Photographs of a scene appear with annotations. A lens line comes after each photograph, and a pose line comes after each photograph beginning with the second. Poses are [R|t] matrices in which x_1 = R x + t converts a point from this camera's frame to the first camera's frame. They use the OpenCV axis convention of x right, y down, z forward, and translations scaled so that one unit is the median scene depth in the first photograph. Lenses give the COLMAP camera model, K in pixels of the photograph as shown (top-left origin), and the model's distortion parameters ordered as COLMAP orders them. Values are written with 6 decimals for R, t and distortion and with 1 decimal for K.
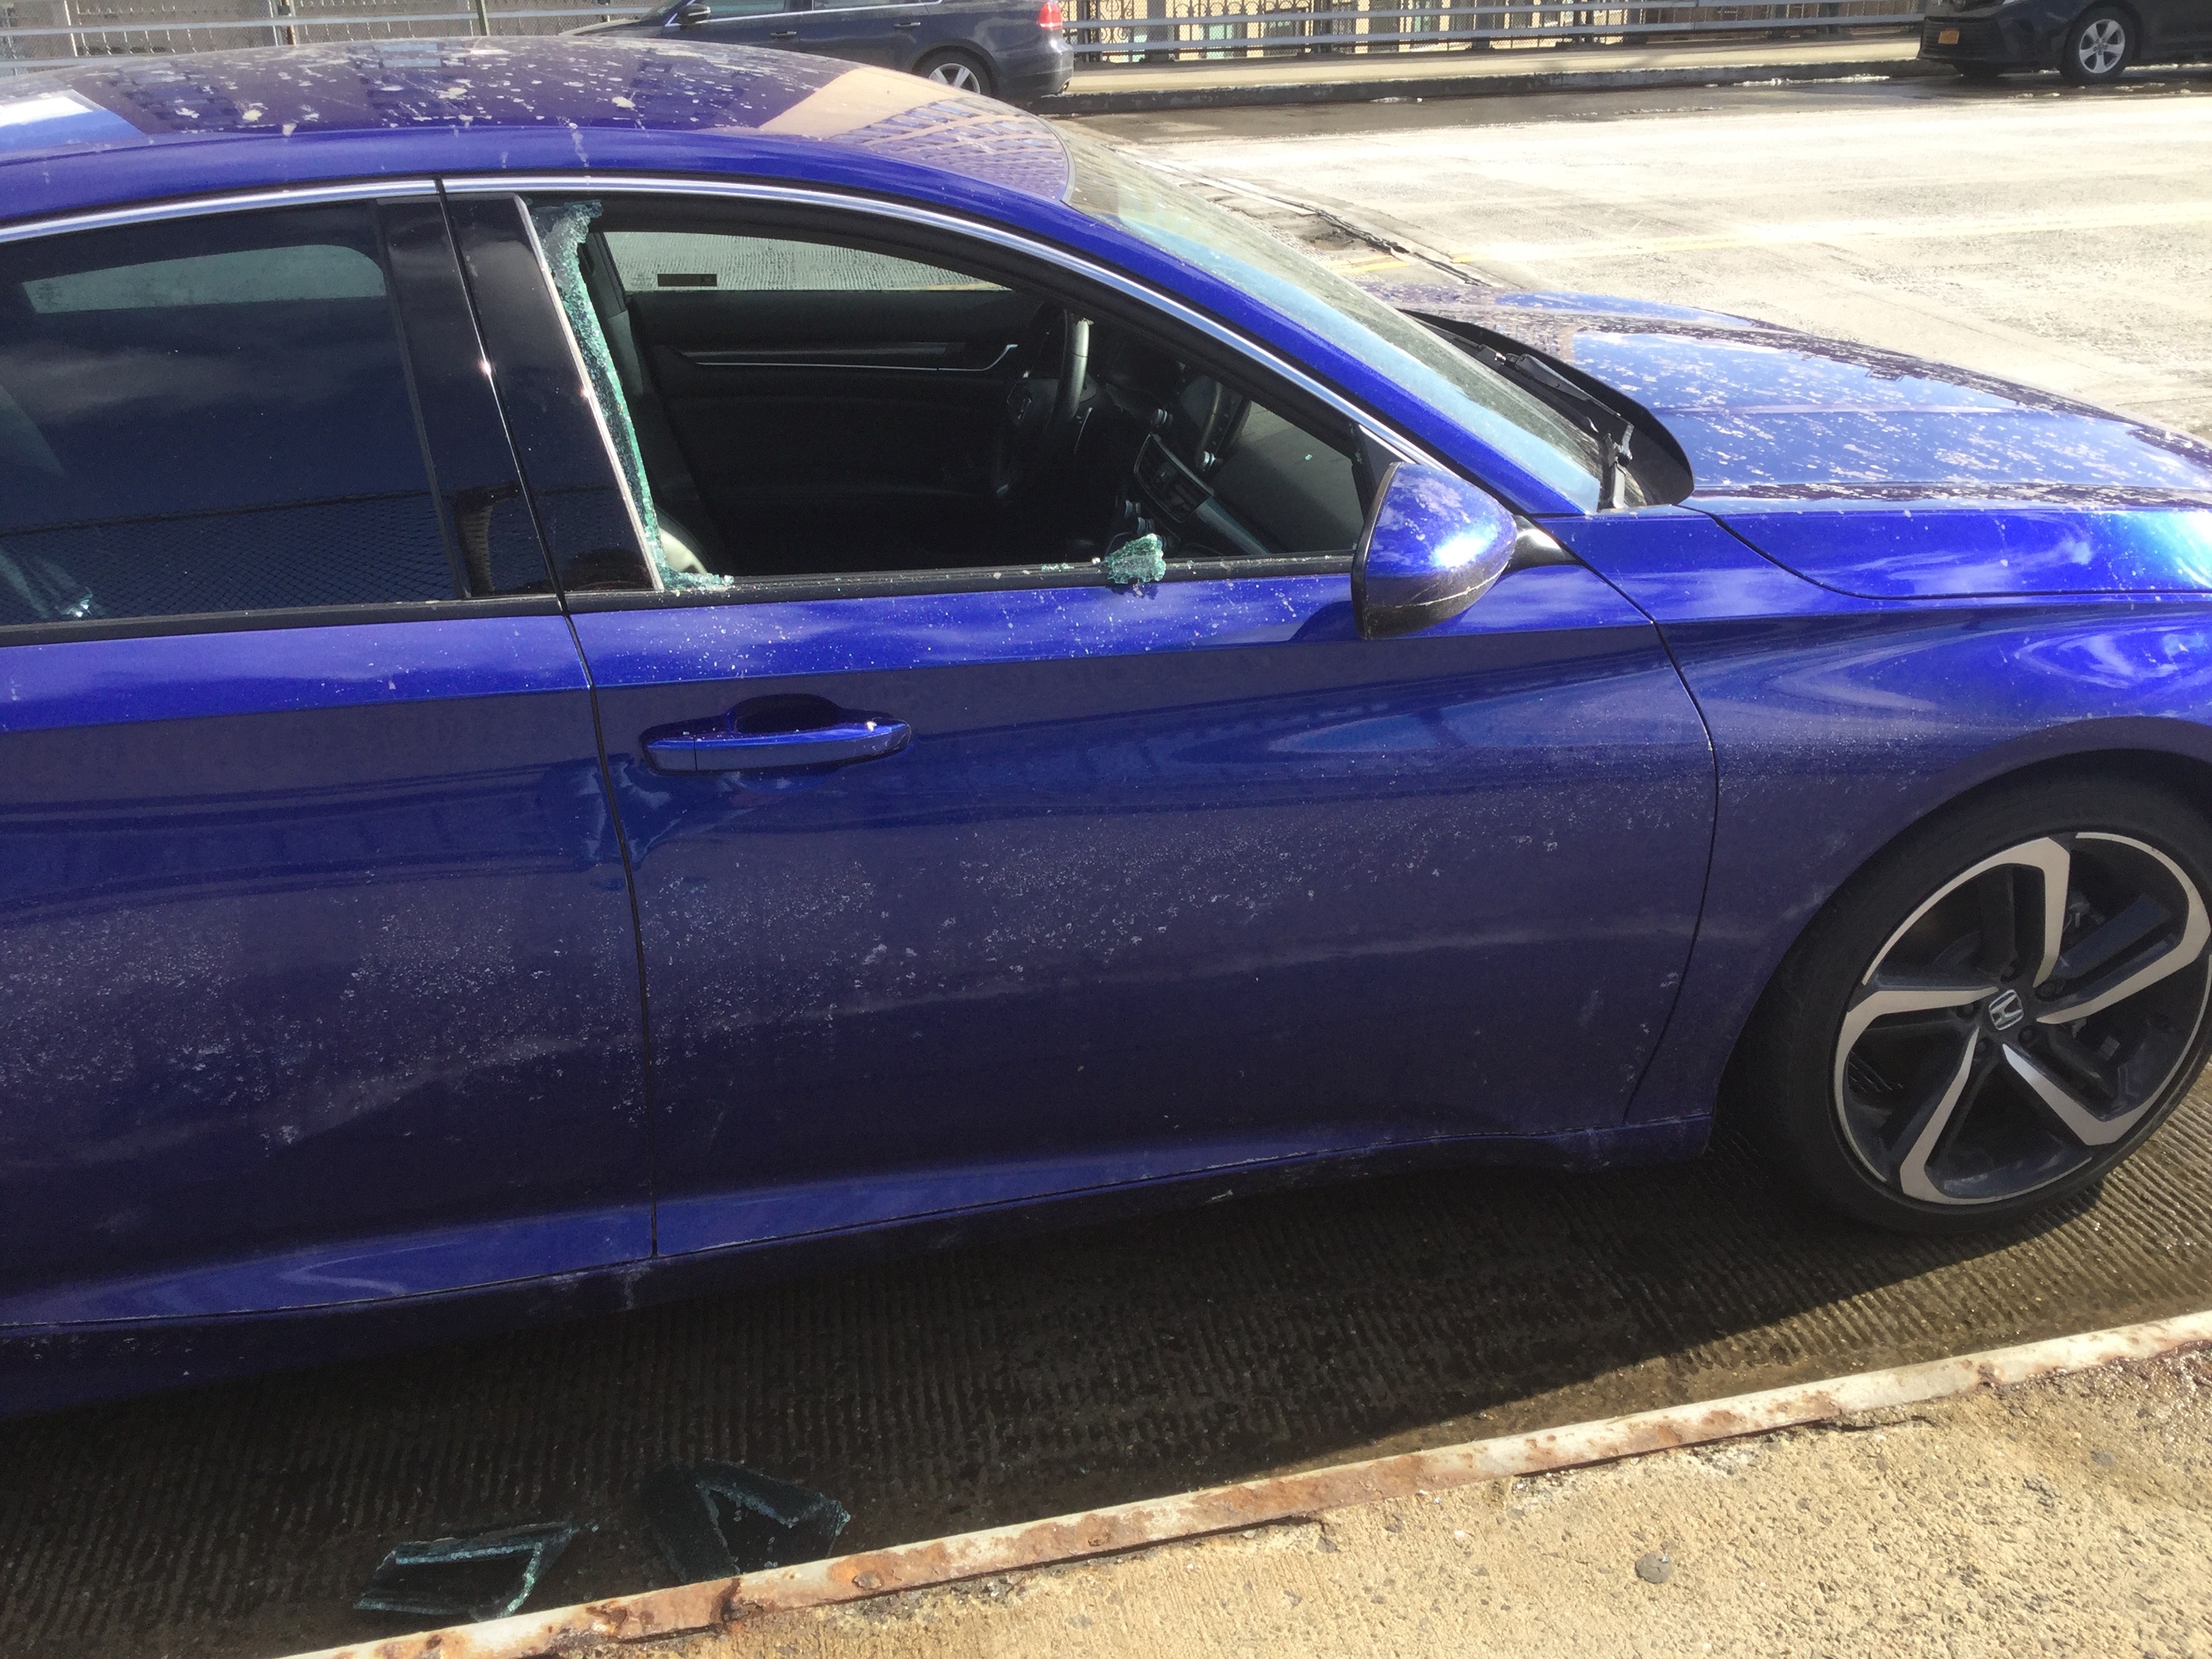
lens RADIAL K [[2002.8, 0, 1107.3], [0, 2002.8, 719.7], [0, 0, 1]] dist [0.068340, -0.141145]
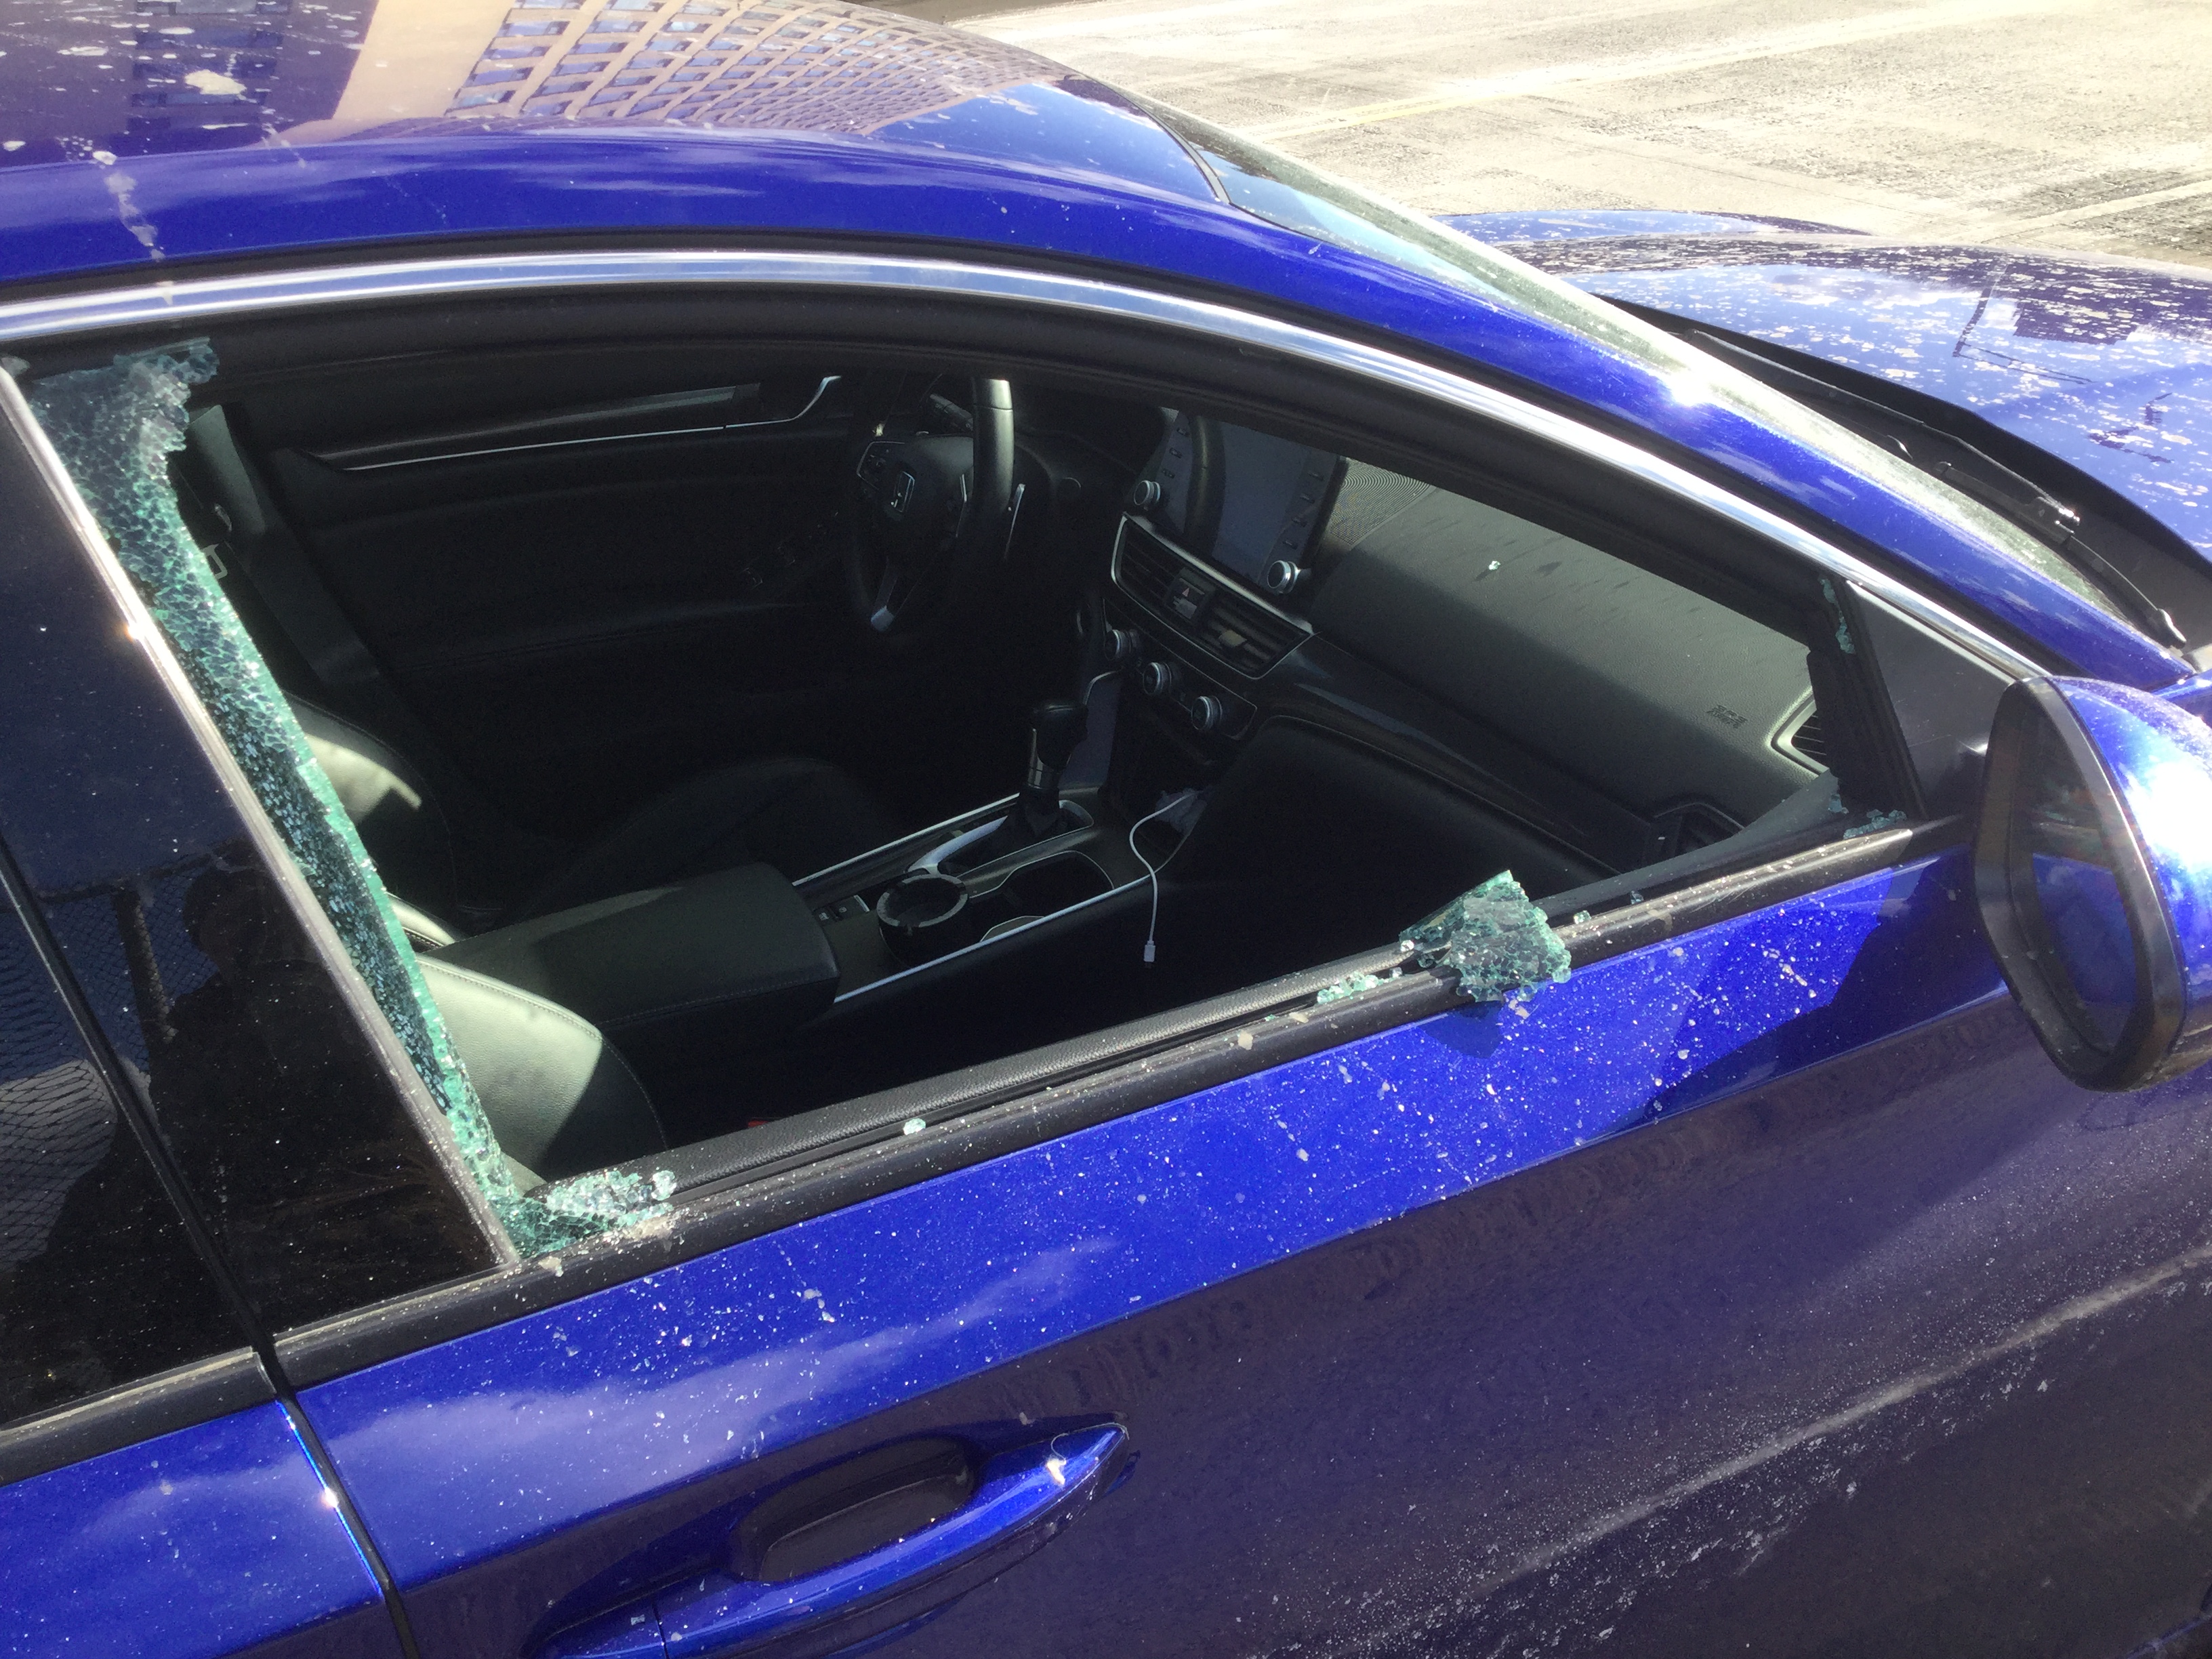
lens RADIAL K [[2002.8, 0, 1107.3], [0, 2002.8, 719.7], [0, 0, 1]] dist [0.068340, -0.141145]
pose [[0.973933, -0.147515, 0.172320, -0.097303], [0.138780, 0.988396, 0.061748, -0.112214], [-0.179429, -0.036224, 0.983104, 0.352700]]
